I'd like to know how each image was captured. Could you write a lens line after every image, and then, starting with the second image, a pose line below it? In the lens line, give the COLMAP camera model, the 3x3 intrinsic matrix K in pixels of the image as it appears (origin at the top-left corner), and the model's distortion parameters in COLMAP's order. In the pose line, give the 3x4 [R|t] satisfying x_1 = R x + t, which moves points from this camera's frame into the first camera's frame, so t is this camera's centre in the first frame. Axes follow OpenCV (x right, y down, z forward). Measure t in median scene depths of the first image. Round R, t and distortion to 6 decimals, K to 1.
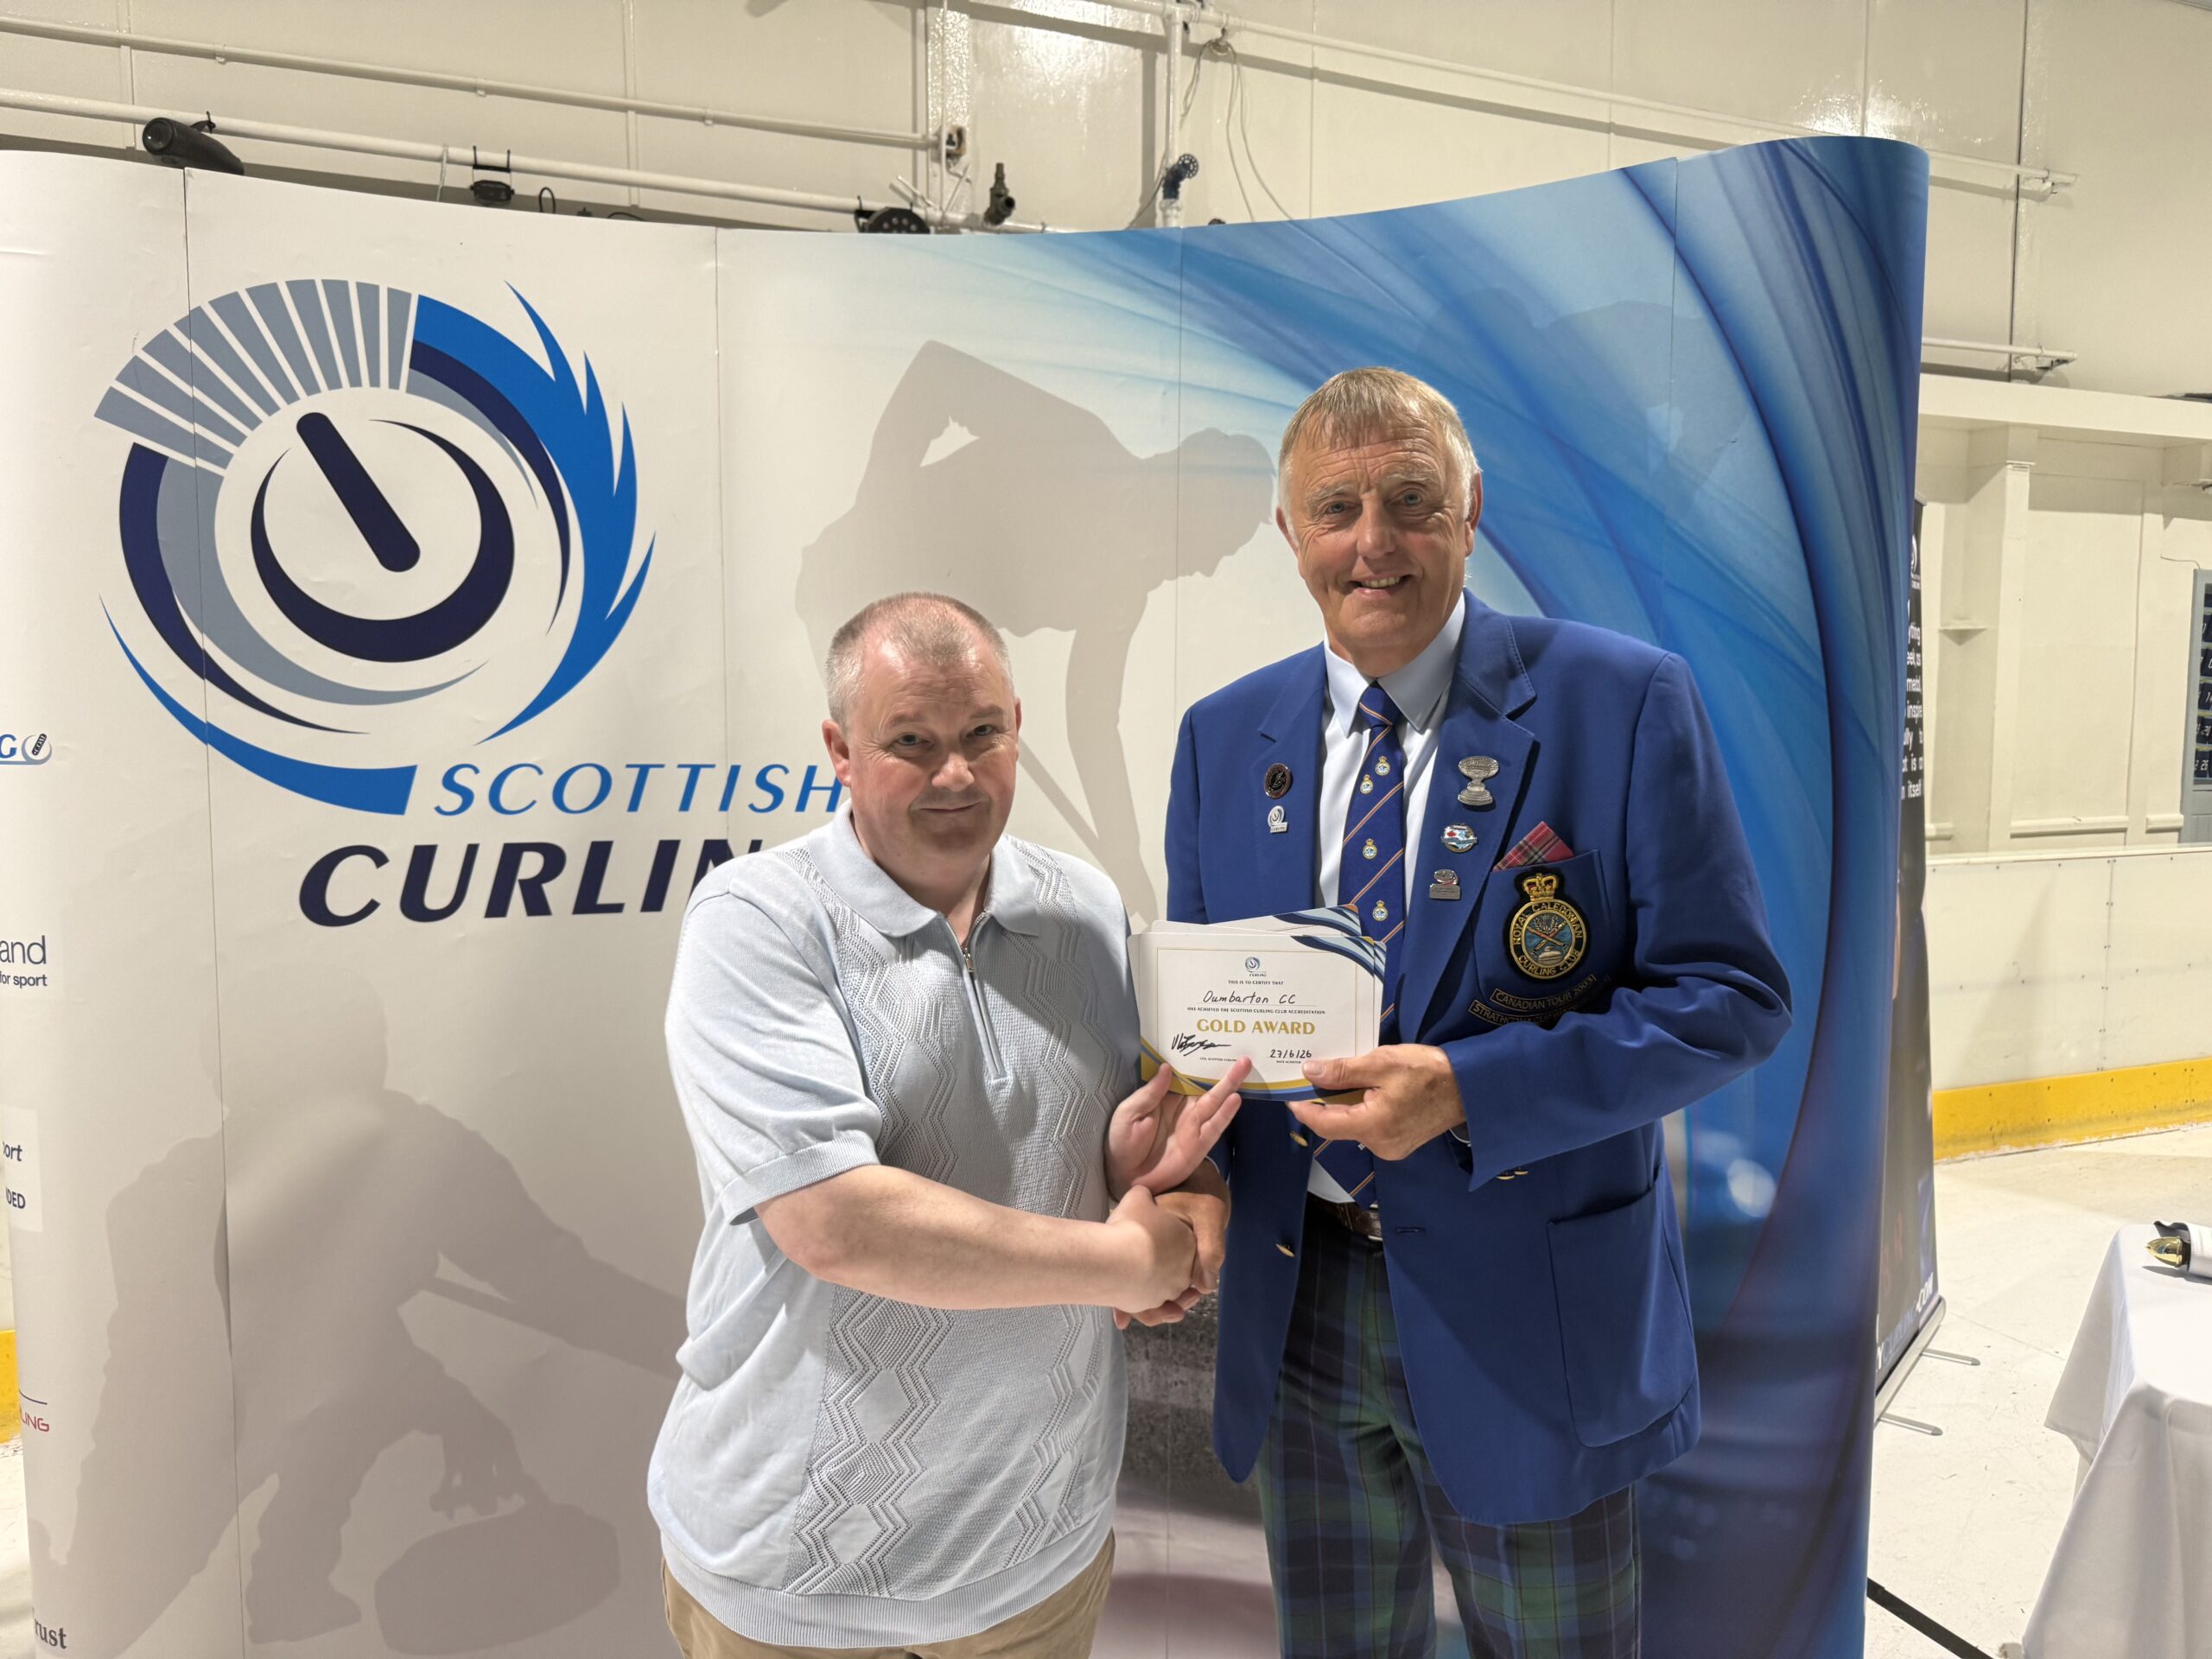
lens RADIAL K [[1578.0, 0, 1098.0], [0, 1578.0, 832.3], [0, 0, 1]] dist [0.000464, -0.005806]
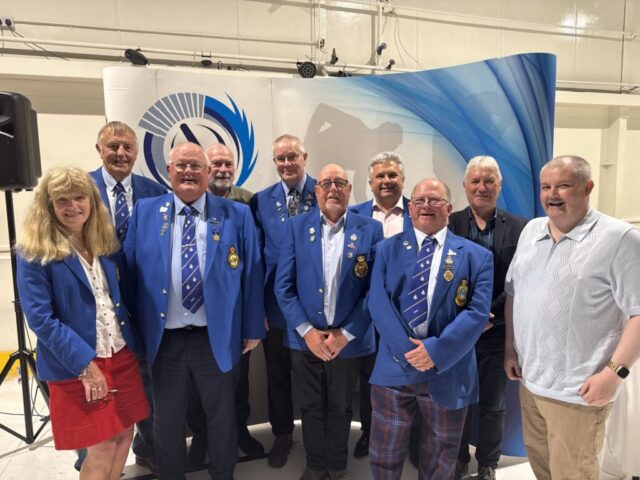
lens RADIAL K [[457.2, 0, 318.2], [0, 457.2, 242.3], [0, 0, 1]] dist [-0.004785, 0.001582]
pose [[0.995741, -0.006973, -0.091935, -0.004105], [0.009576, 0.999565, 0.027901, 0.029760], [0.091700, -0.028663, 0.995374, -0.243707]]
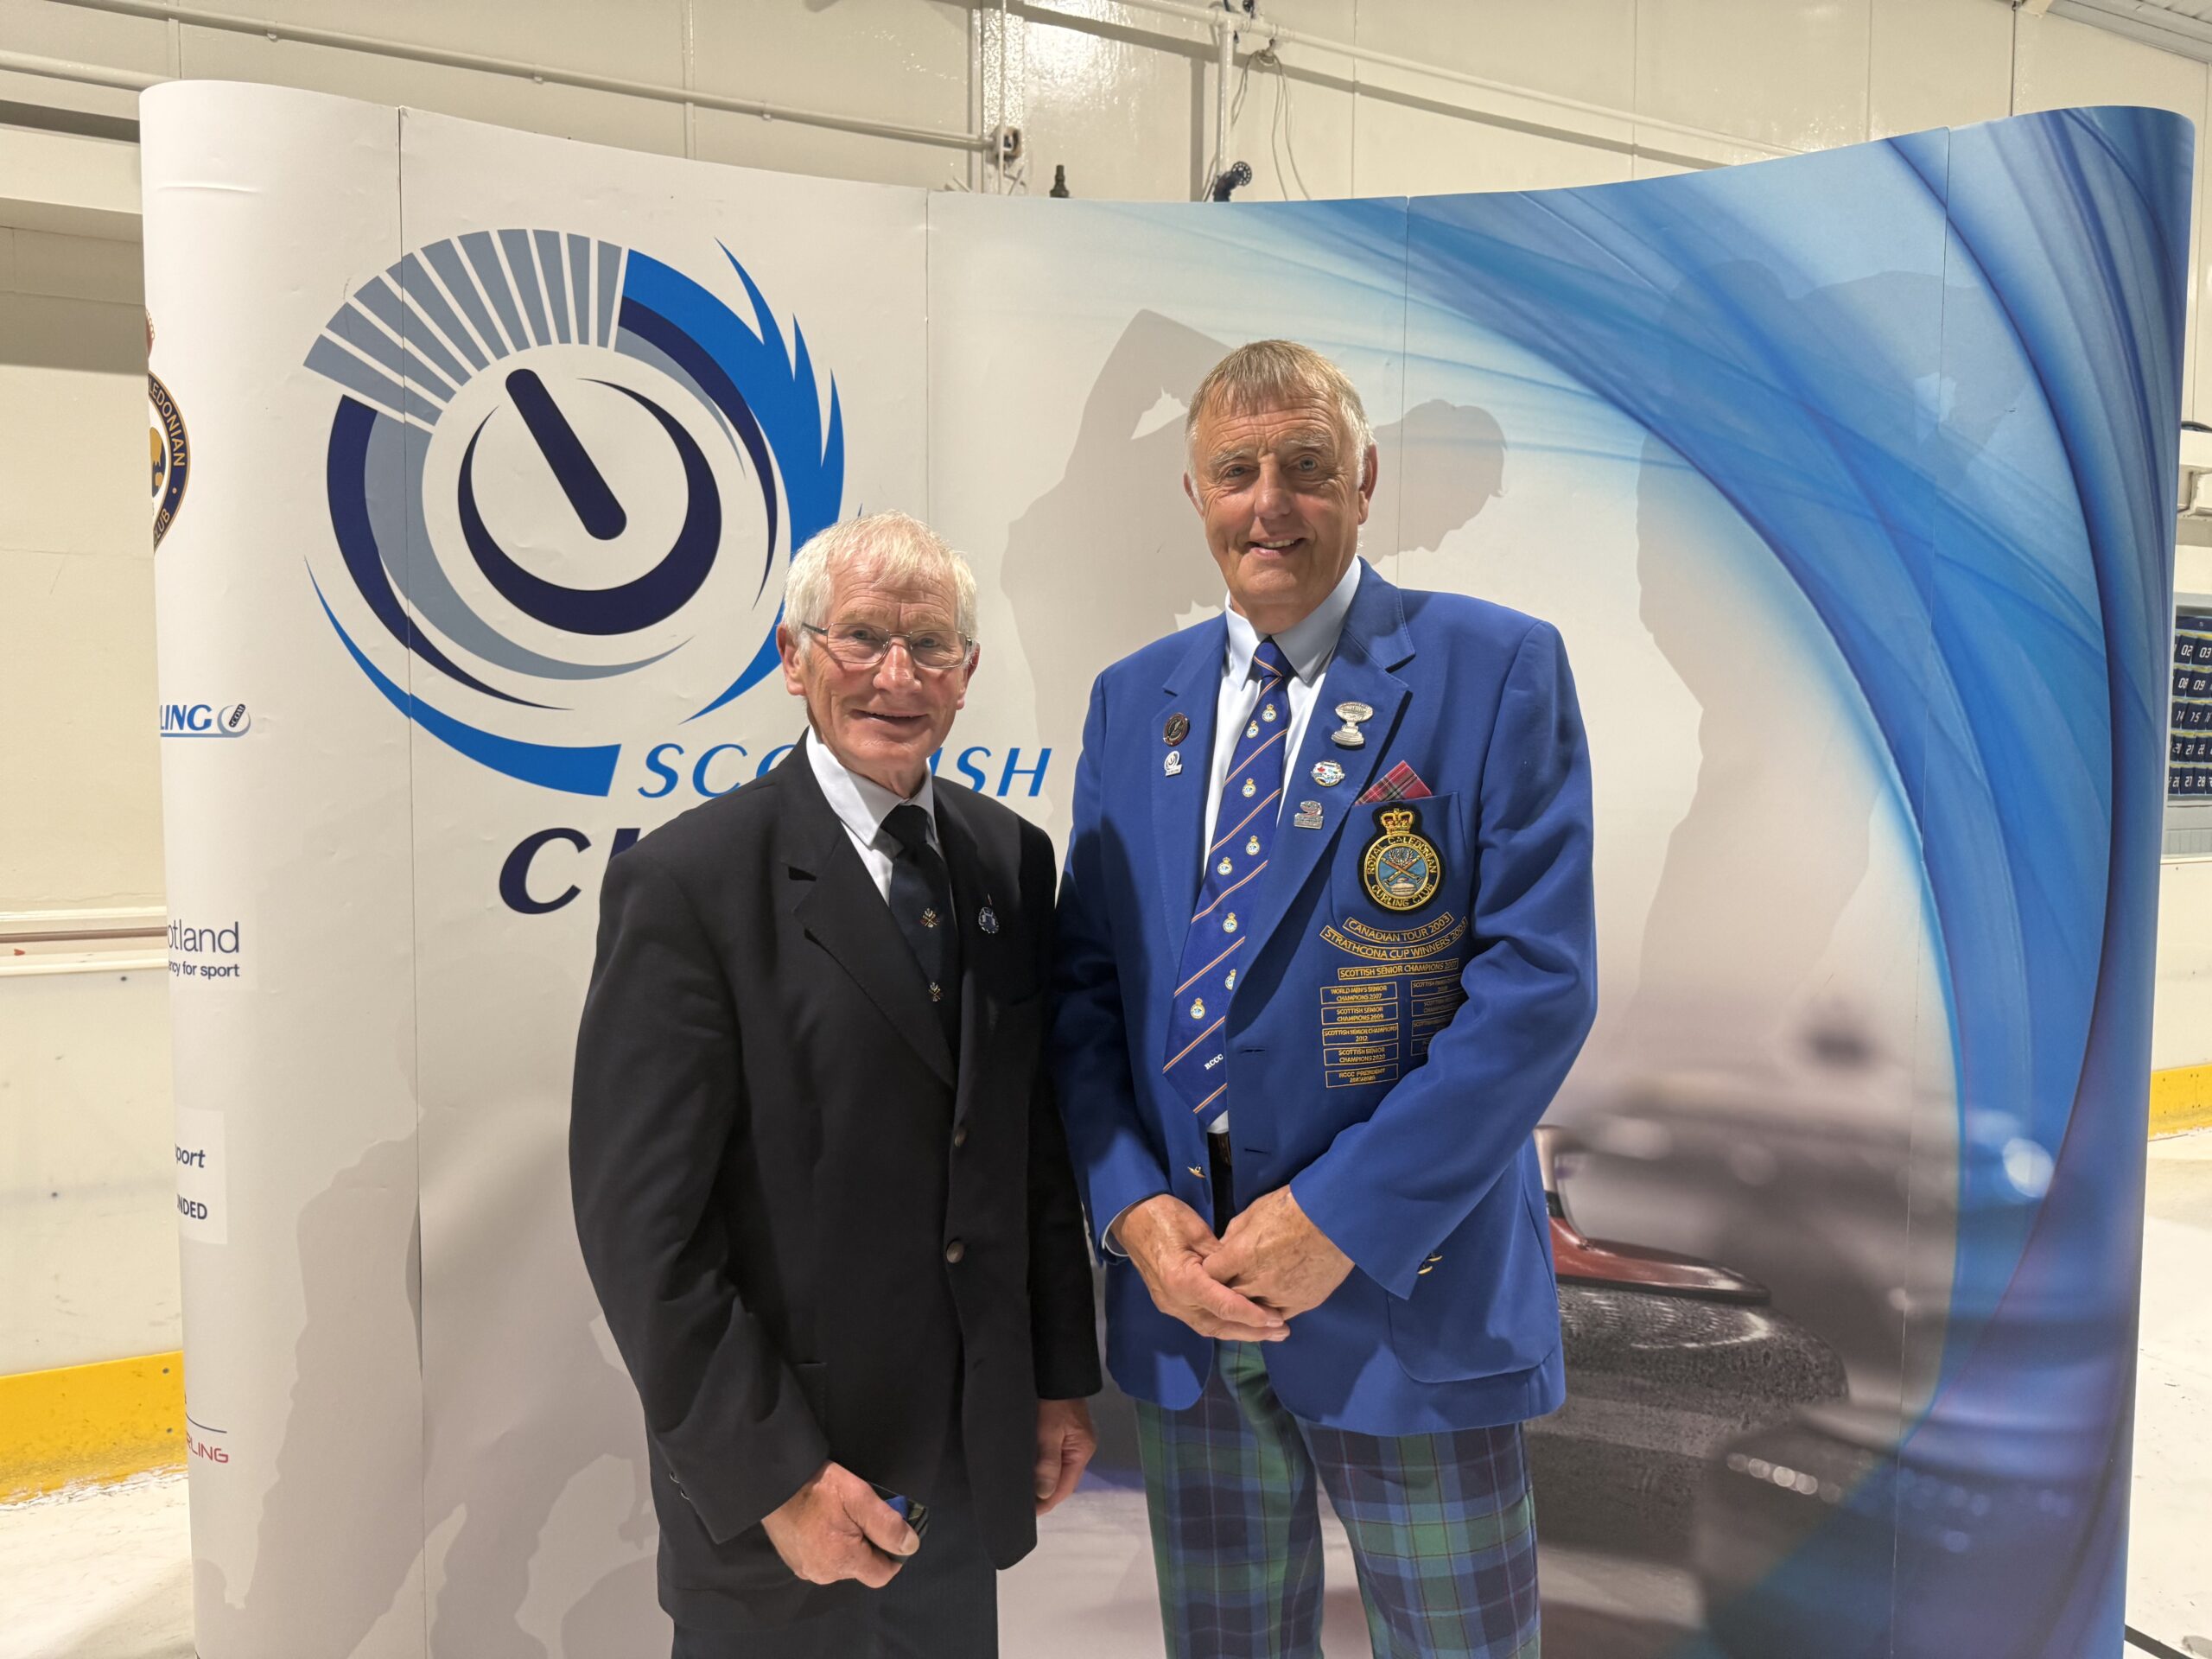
lens RADIAL K [[1579.9, 0, 1100.7], [0, 1579.9, 828.6], [0, 0, 1]] dist [-0.002818, 0.000485]
pose [[0.998493, -0.002242, 0.054839, -0.189691], [0.003483, 0.999740, -0.022549, 0.029863], [-0.054774, 0.022706, 0.998241, 0.039114]]
